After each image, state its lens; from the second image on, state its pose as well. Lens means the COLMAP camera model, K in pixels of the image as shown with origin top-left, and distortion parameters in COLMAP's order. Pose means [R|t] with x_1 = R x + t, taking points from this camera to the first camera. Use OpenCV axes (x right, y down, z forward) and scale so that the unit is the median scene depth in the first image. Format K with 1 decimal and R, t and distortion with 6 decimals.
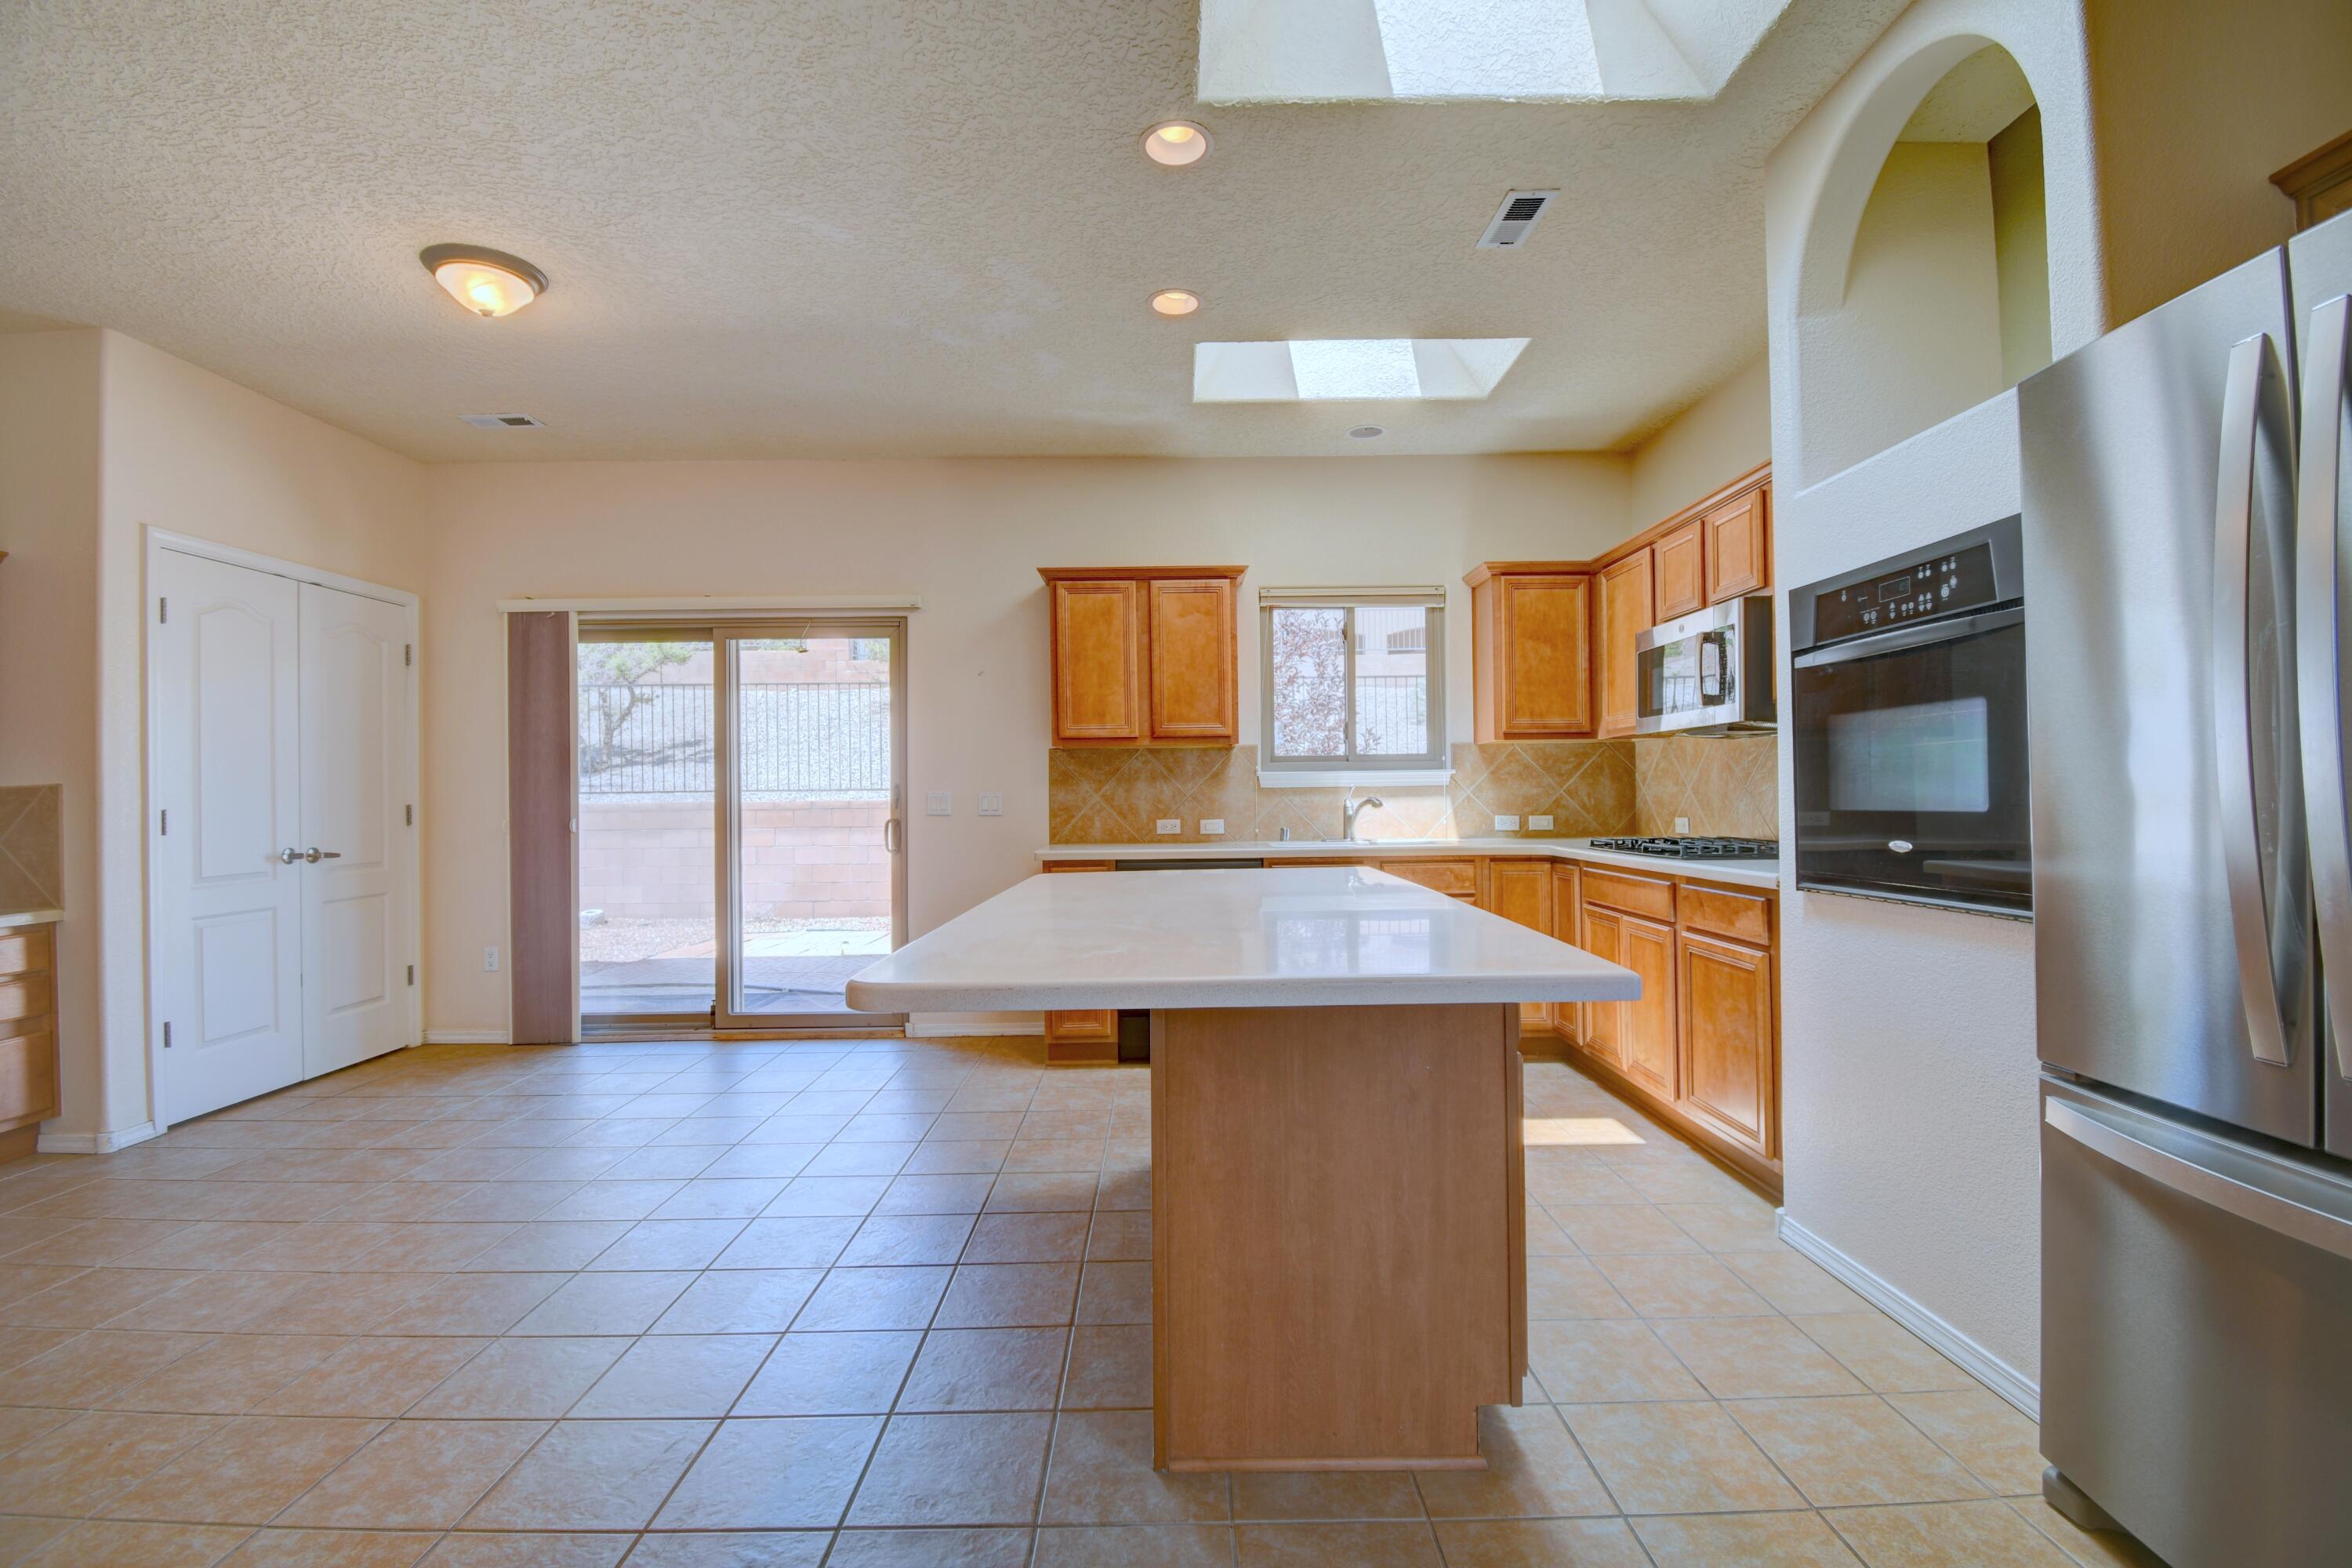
lens RADIAL K [[1043.2, 0, 1176.0], [0, 1043.2, 784.0], [0, 0, 1]] dist [0.018449, -0.023476]
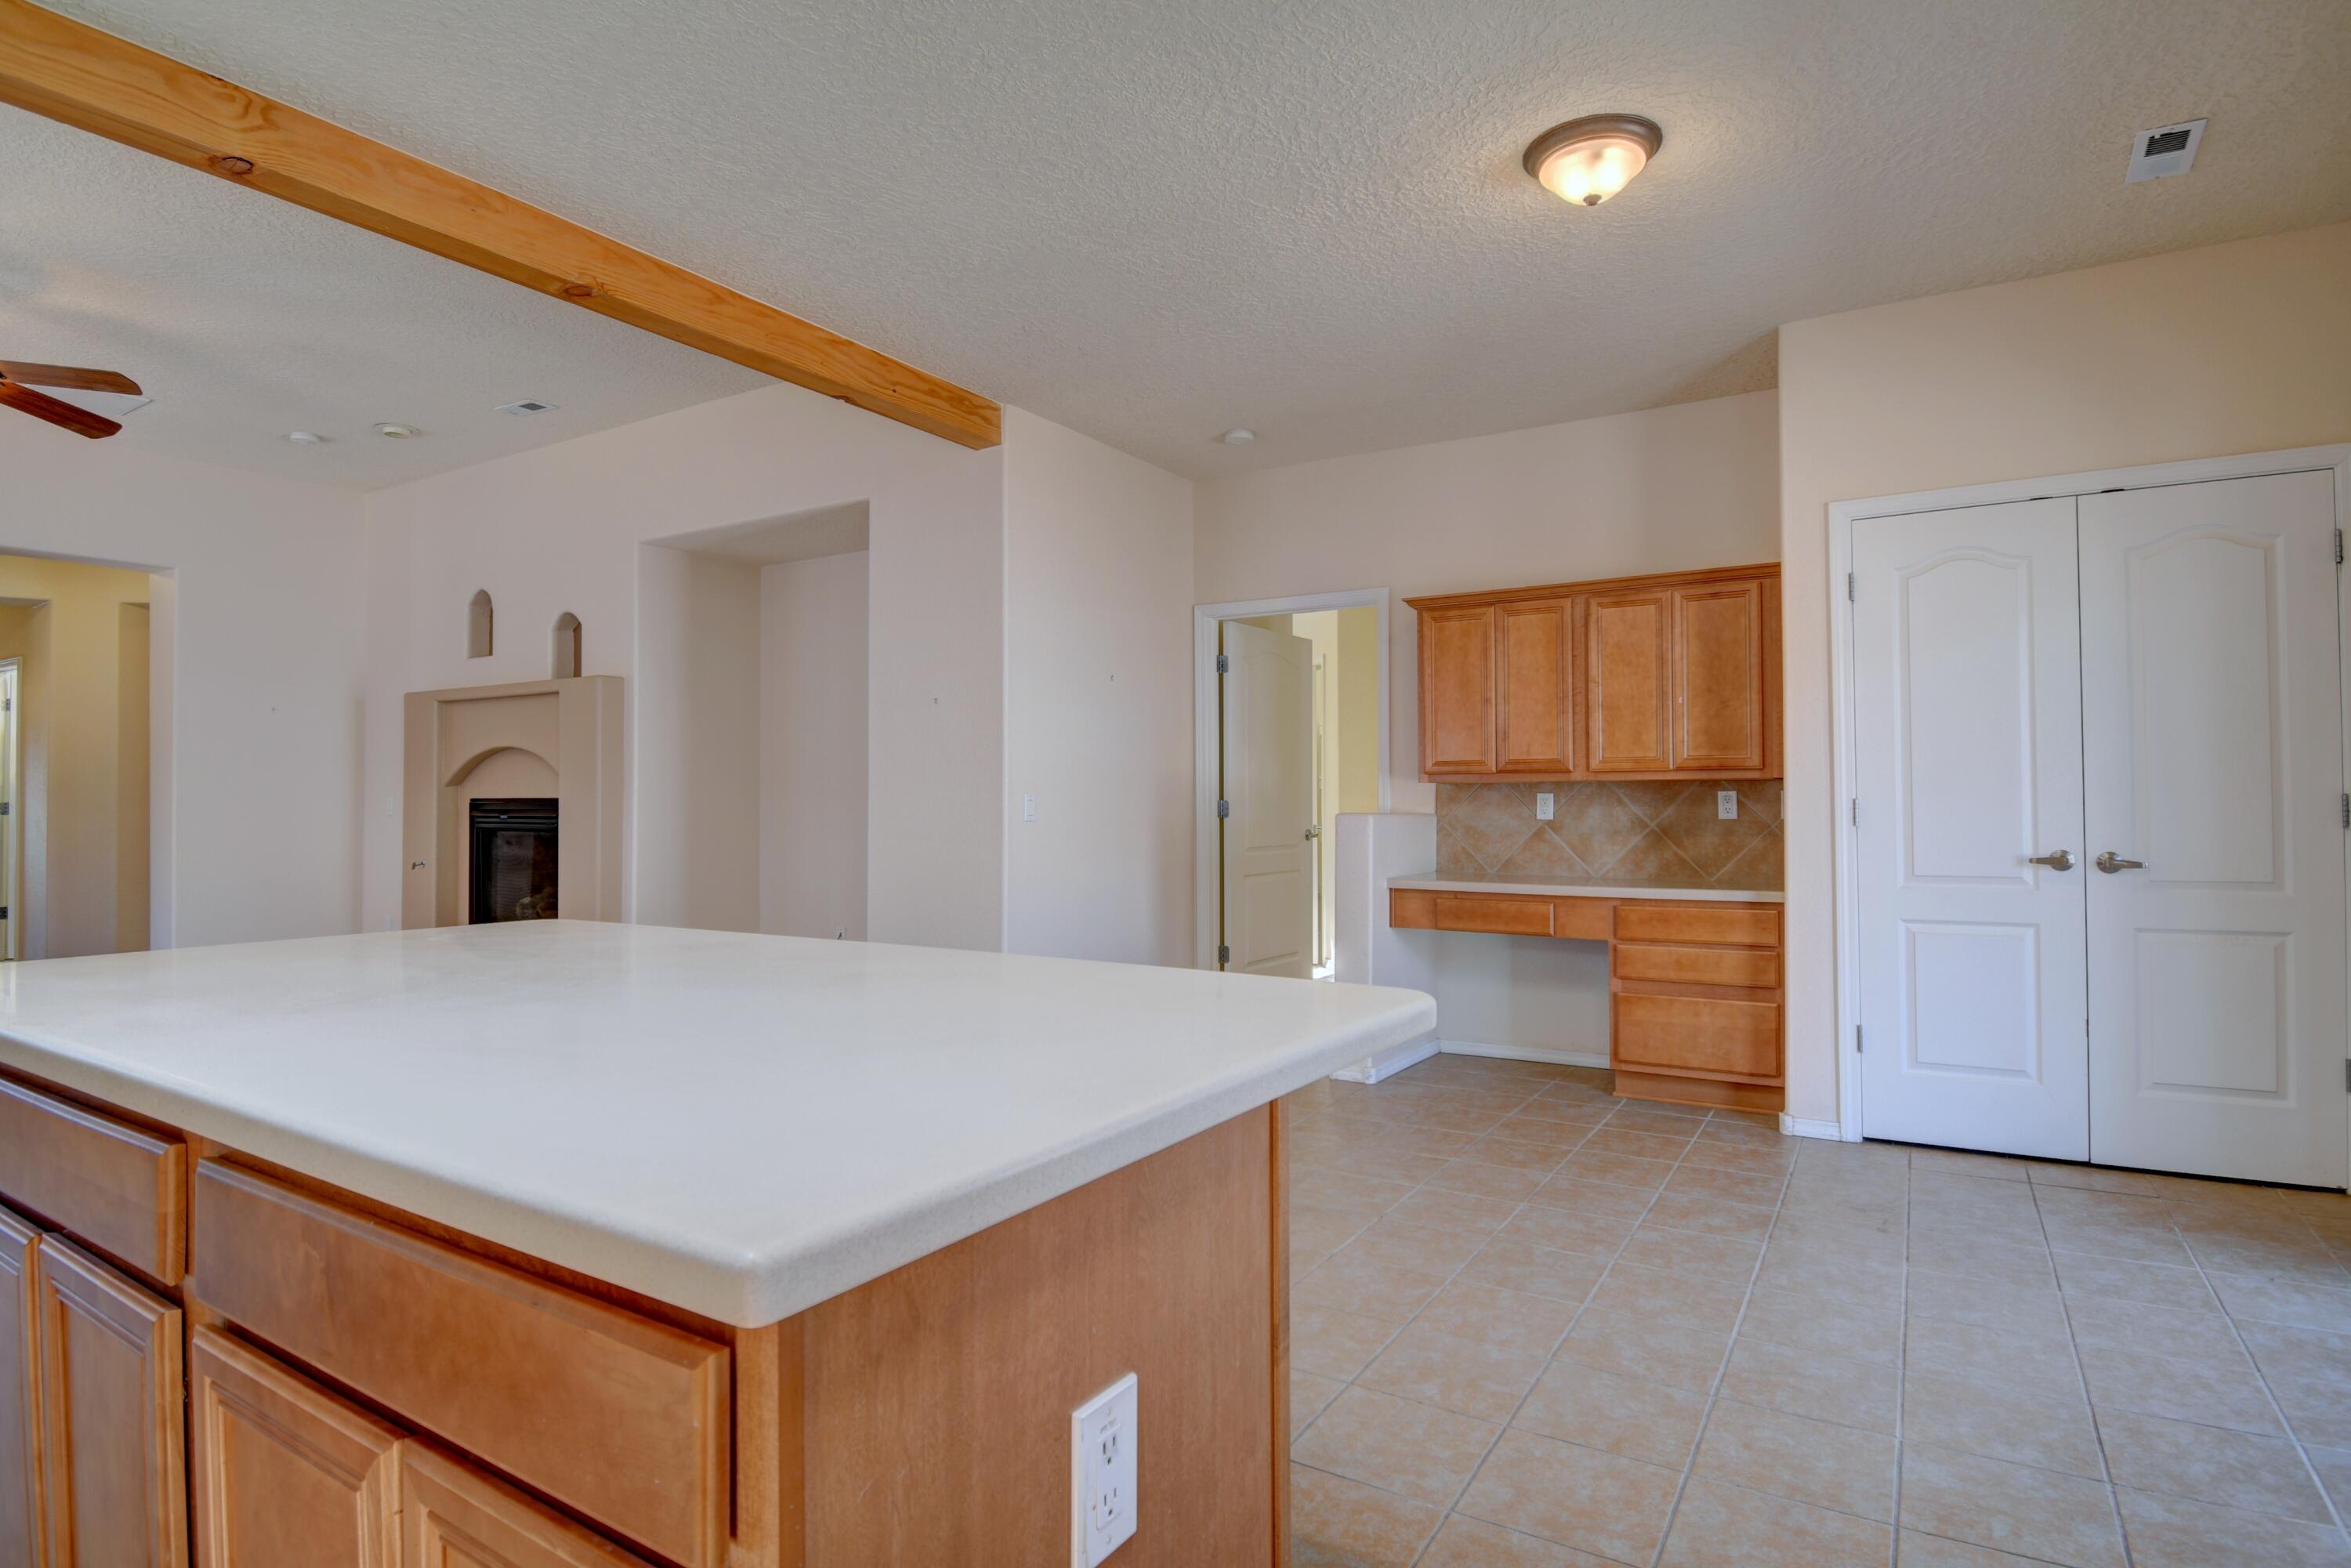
lens RADIAL K [[1218.8, 0, 1175.5], [0, 1218.8, 784.0], [0, 0, 1]] dist [0.023174, -0.030530]
pose [[-0.526276, 0.004811, -0.850300, 0.225638], [0.019878, 0.999780, -0.006646, 0.005560], [0.850081, -0.020400, -0.526256, 0.825674]]
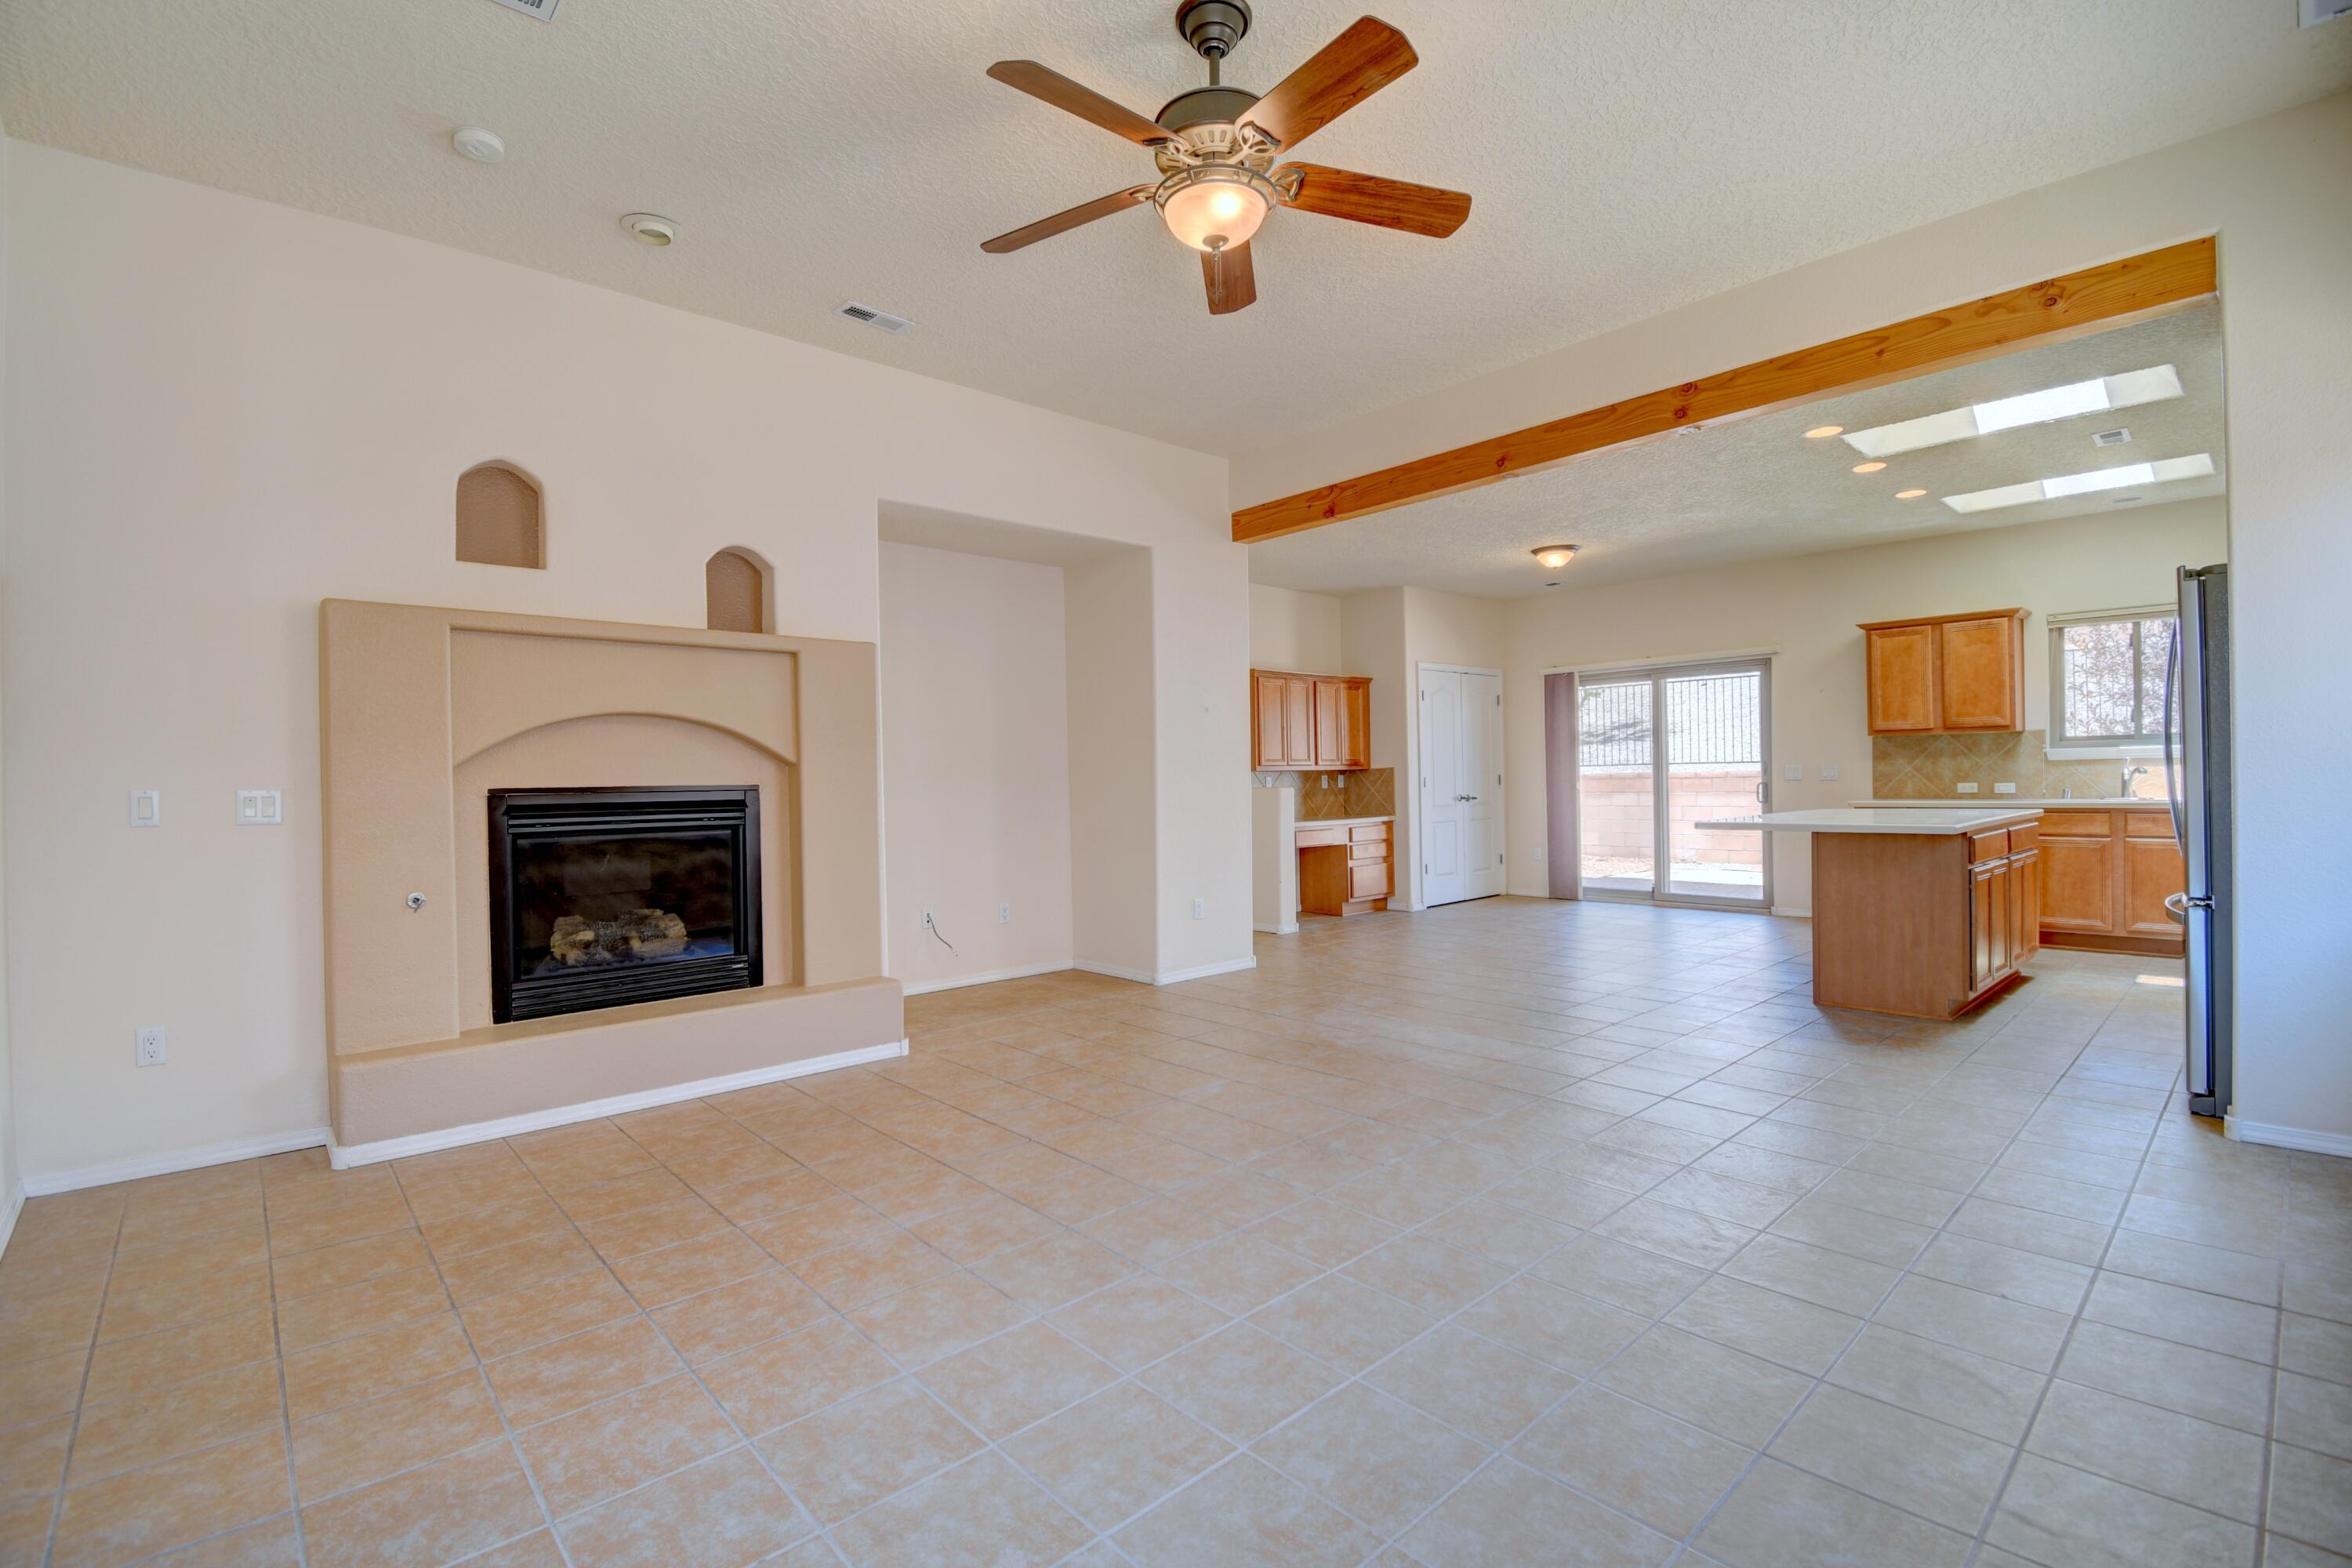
lens RADIAL K [[1043.2, 0, 1176.0], [0, 1043.2, 784.0], [0, 0, 1]] dist [0.018449, -0.023476]
pose [[0.667767, 0.003734, -0.744361, 0.362732], [0.017635, 0.999627, 0.020835, -0.015057], [0.744161, -0.027040, 0.667452, -0.840645]]
